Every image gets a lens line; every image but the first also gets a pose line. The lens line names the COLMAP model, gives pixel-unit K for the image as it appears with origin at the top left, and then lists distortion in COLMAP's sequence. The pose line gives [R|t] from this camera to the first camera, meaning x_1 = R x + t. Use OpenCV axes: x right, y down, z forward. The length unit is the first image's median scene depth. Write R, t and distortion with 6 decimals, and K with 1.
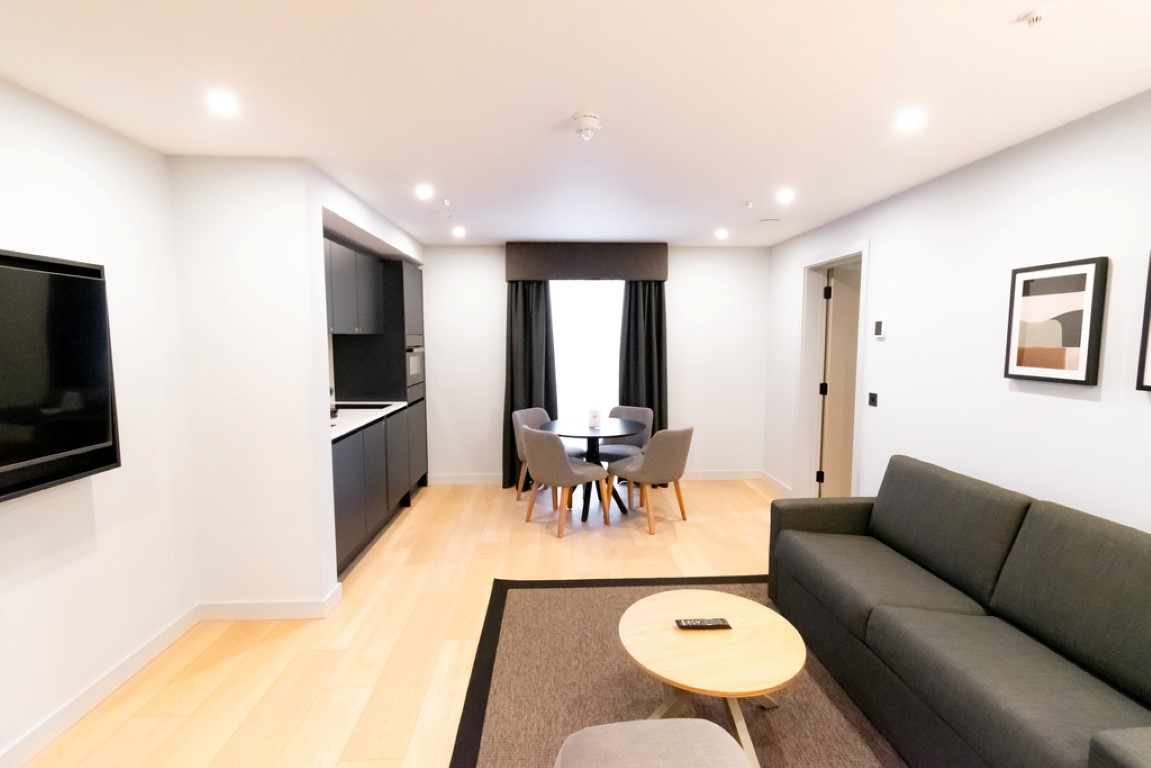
lens RADIAL K [[532.9, 0, 571.6], [0, 532.9, 385.5], [0, 0, 1]] dist [0.004731, 0.000944]
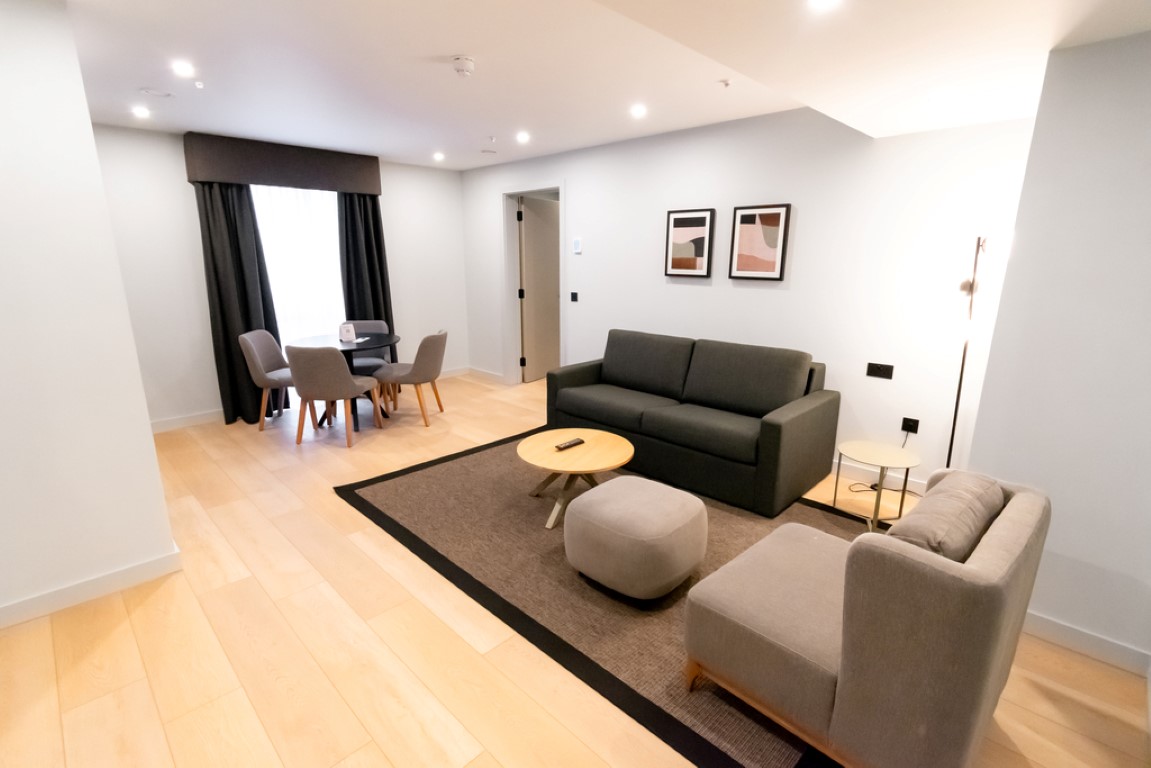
lens RADIAL K [[532.9, 0, 571.6], [0, 532.9, 385.5], [0, 0, 1]] dist [0.004731, 0.000944]
pose [[0.735720, -0.160057, 0.658102, -0.458302], [0.059063, 0.983135, 0.173080, 0.012924], [-0.674706, -0.088469, 0.732765, -0.063670]]
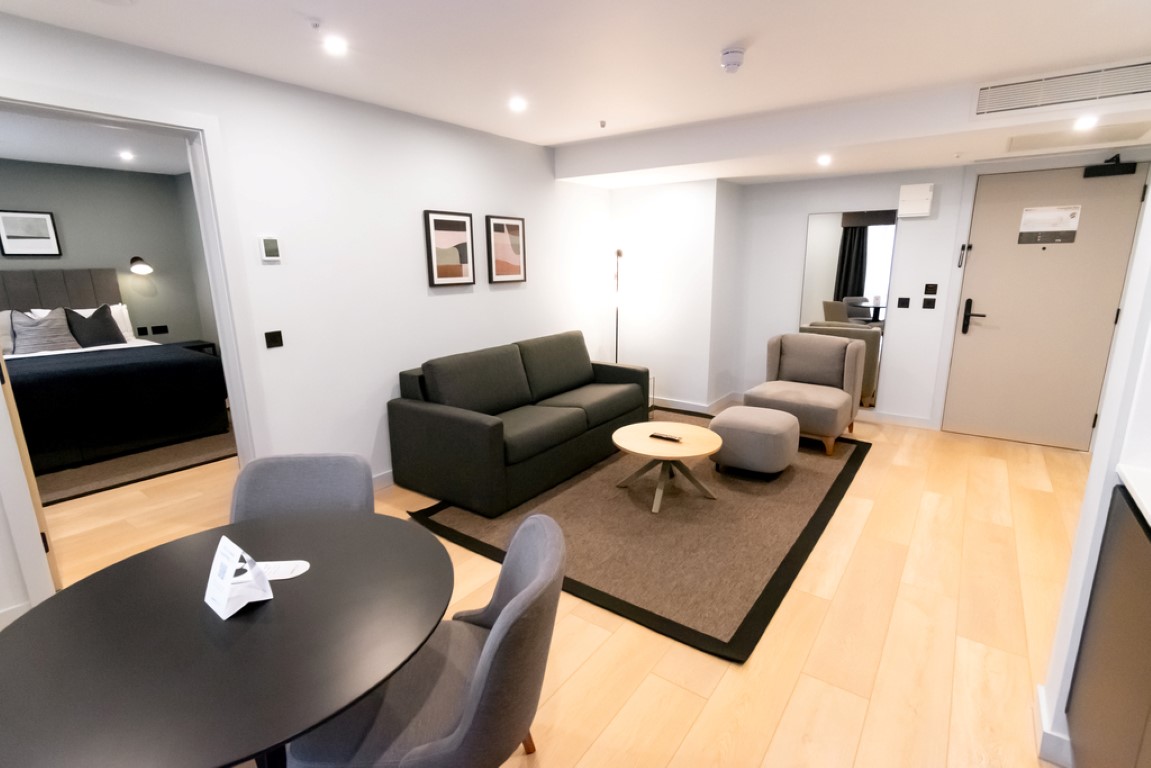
lens RADIAL K [[552.4, 0, 577.5], [0, 552.4, 388.1], [0, 0, 1]] dist [0.012268, 0.000557]
pose [[-0.787802, -0.134065, 0.601162, -0.336273], [0.067513, 0.951347, 0.300633, -0.137409], [-0.612218, 0.277426, -0.740422, 1.500620]]
